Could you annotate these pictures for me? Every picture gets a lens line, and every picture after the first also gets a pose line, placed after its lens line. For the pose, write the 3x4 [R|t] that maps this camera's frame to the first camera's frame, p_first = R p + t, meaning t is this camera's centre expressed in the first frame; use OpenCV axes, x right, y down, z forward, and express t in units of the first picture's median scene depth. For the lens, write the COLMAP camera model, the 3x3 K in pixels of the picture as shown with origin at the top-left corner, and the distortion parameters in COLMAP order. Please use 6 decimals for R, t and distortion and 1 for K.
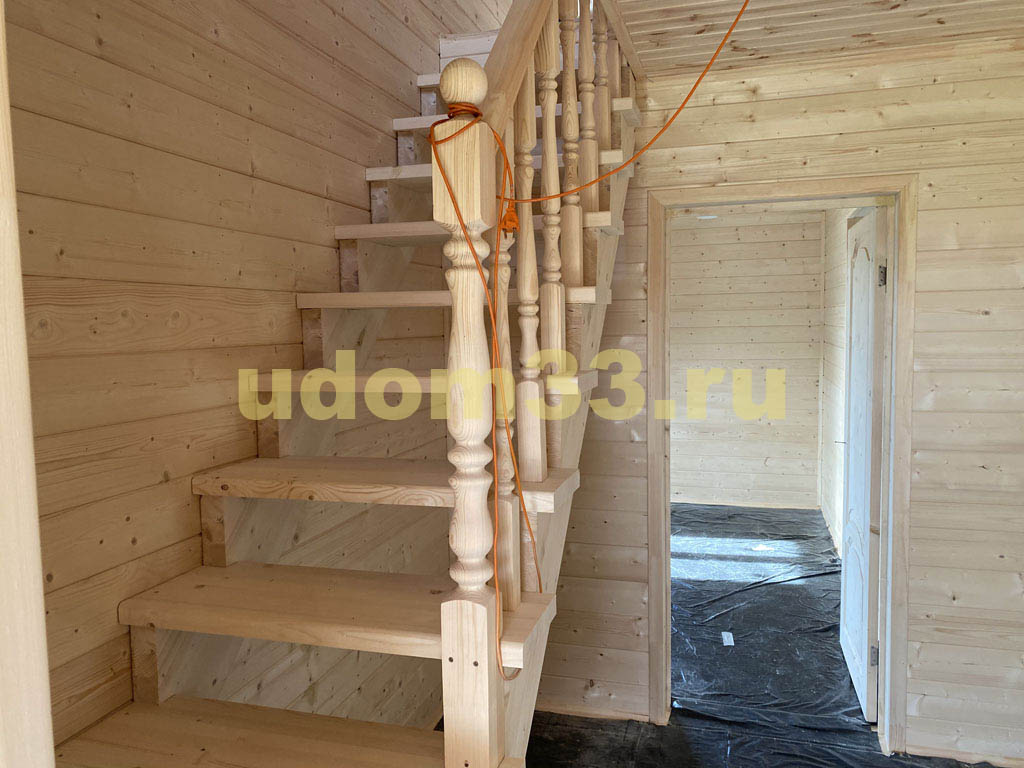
lens RADIAL K [[785.8, 0, 512.0], [0, 785.8, 384.0], [0, 0, 1]] dist [0.005779, -0.002830]
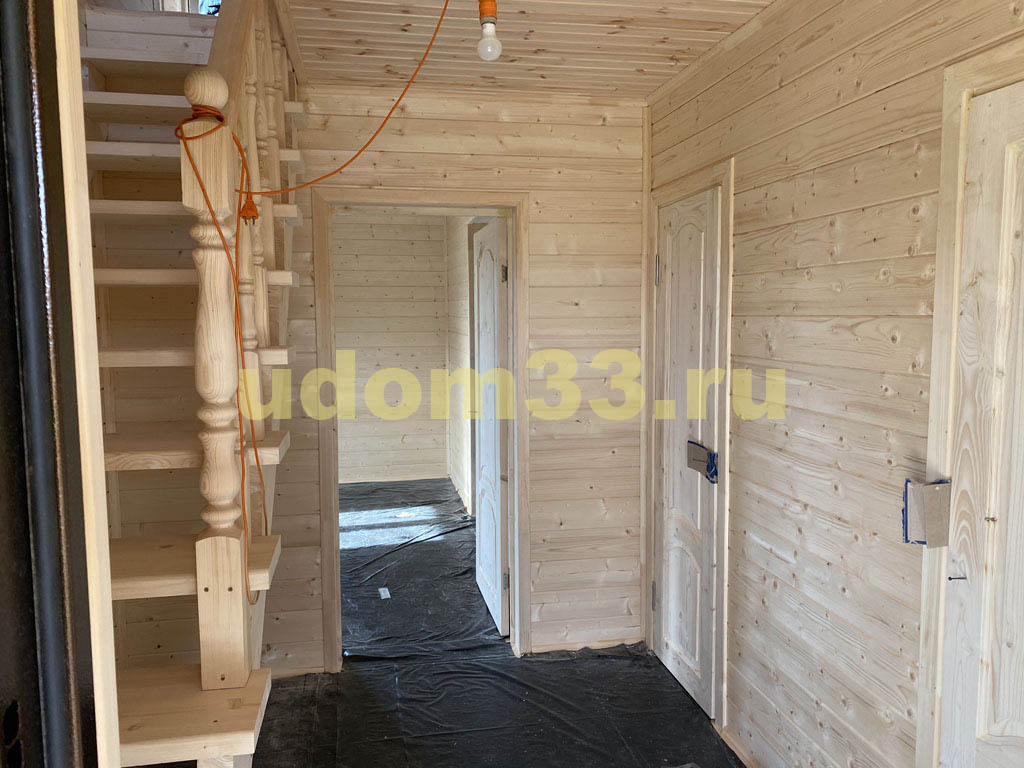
lens RADIAL K [[797.2, 0, 512.0], [0, 797.2, 384.0], [0, 0, 1]] dist [0.168325, -0.549797]
pose [[0.884637, -0.028411, 0.465413, -0.113233], [0.027120, 0.999587, 0.009471, 0.026019], [-0.465490, 0.004244, 0.885043, -0.125785]]
